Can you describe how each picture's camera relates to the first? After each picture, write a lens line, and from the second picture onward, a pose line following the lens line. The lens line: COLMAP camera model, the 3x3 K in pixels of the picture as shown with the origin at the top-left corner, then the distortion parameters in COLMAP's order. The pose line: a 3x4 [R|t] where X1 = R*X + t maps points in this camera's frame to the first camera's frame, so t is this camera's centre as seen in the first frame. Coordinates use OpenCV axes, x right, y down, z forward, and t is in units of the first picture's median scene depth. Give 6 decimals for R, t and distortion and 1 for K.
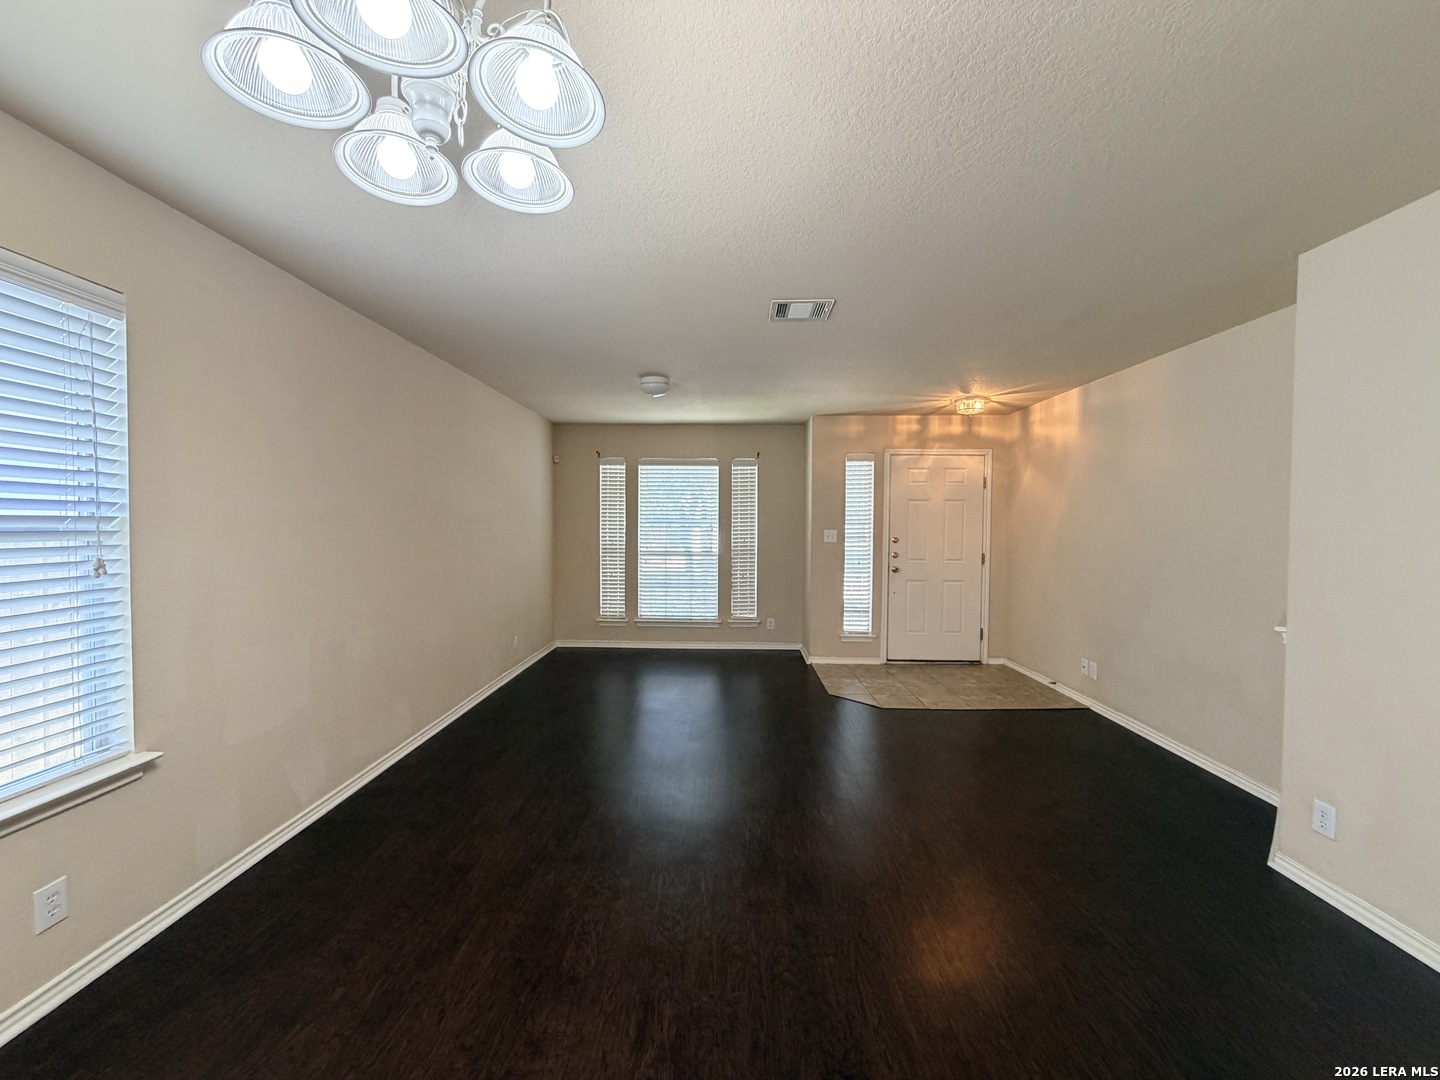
lens RADIAL K [[576.6, 0, 724.3], [0, 576.6, 531.1], [0, 0, 1]] dist [-0.003471, 0.001349]
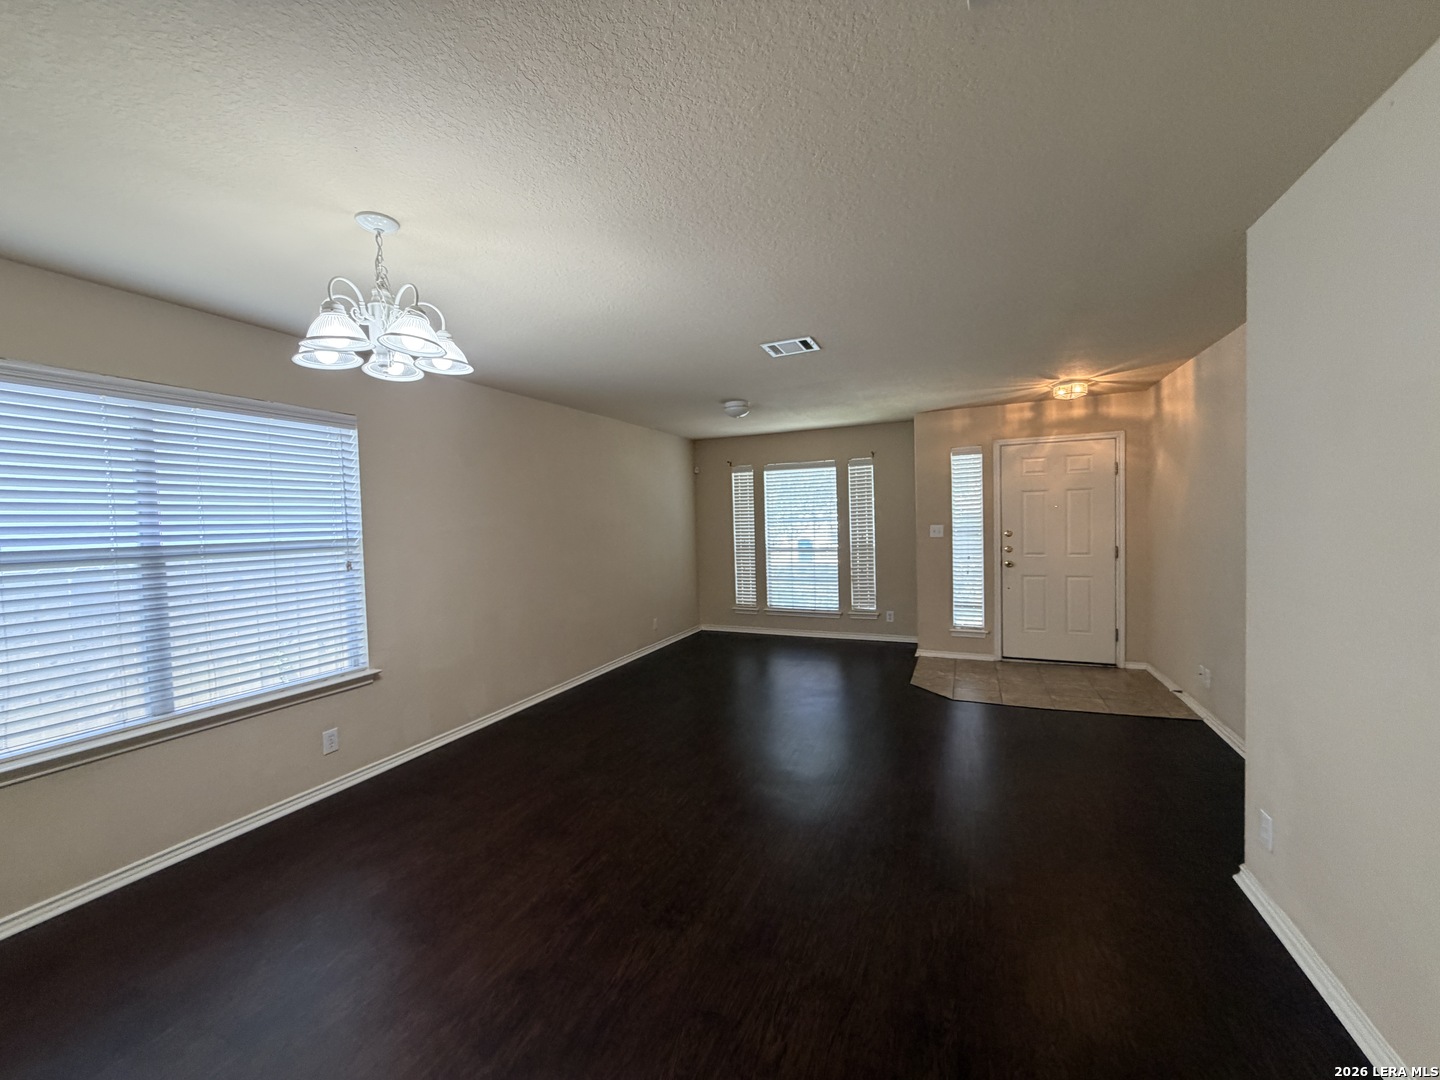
lens RADIAL K [[576.6, 0, 720.4], [0, 576.6, 530.8], [0, 0, 1]] dist [-0.003471, 0.001349]
pose [[0.924394, -0.023243, -0.380729, 0.219038], [0.027688, 0.999597, 0.006200, -0.008675], [0.380432, -0.016273, 0.924666, -0.077277]]
